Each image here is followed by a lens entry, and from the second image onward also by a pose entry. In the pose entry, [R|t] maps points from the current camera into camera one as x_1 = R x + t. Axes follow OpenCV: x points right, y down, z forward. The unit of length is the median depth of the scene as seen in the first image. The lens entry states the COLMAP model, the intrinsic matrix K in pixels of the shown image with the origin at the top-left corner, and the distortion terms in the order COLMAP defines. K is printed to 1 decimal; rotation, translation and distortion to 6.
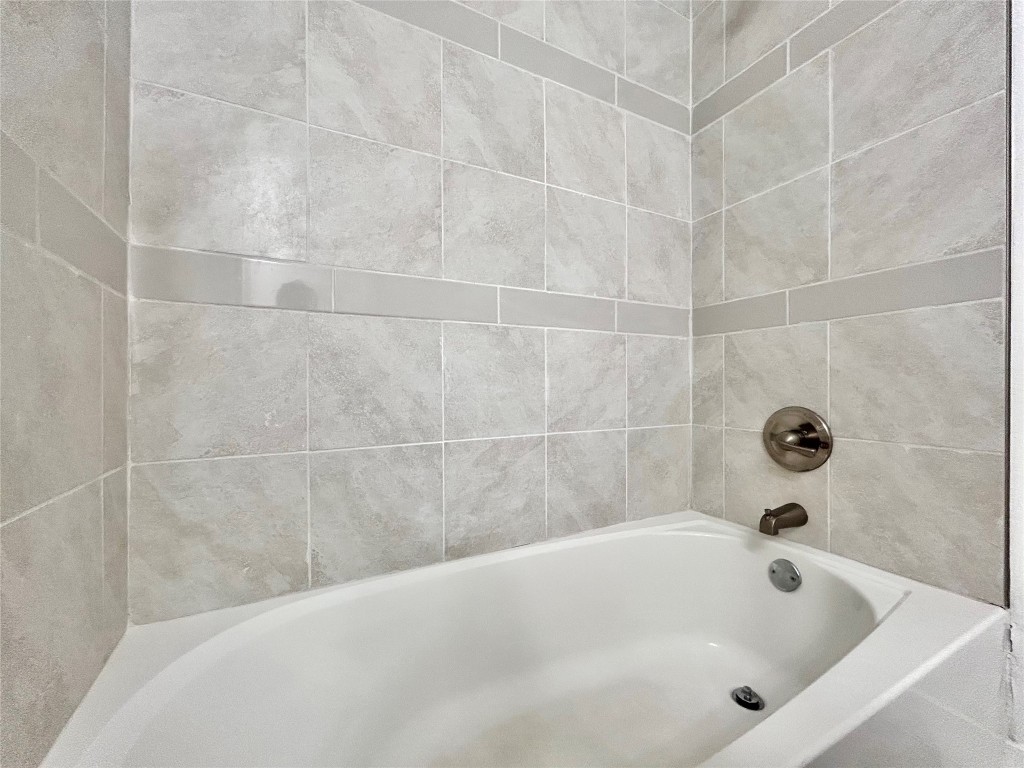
lens RADIAL K [[413.3, 0, 507.7], [0, 413.3, 383.5], [0, 0, 1]] dist [-0.001763, -0.000587]
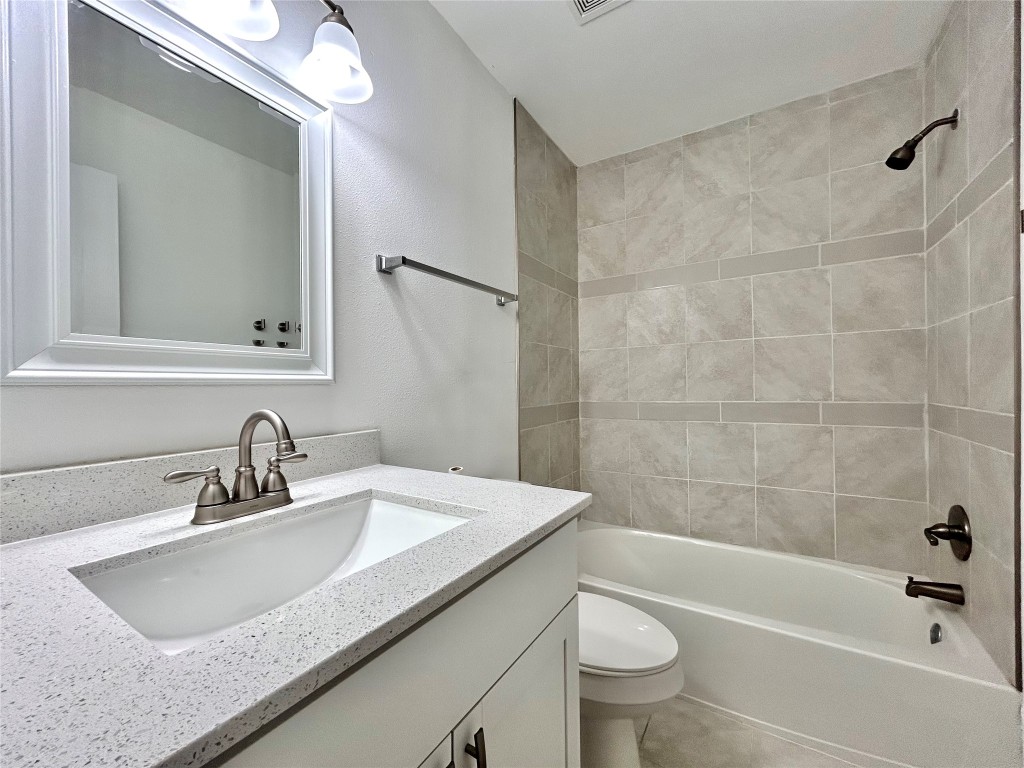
lens RADIAL K [[413.3, 0, 516.3], [0, 413.3, 383.3], [0, 0, 1]] dist [-0.001763, -0.000587]
pose [[0.516339, -0.009176, -0.856335, 1.047818], [0.015002, 0.999886, -0.001668, -0.312659], [0.856253, -0.011986, 0.516418, -0.718752]]
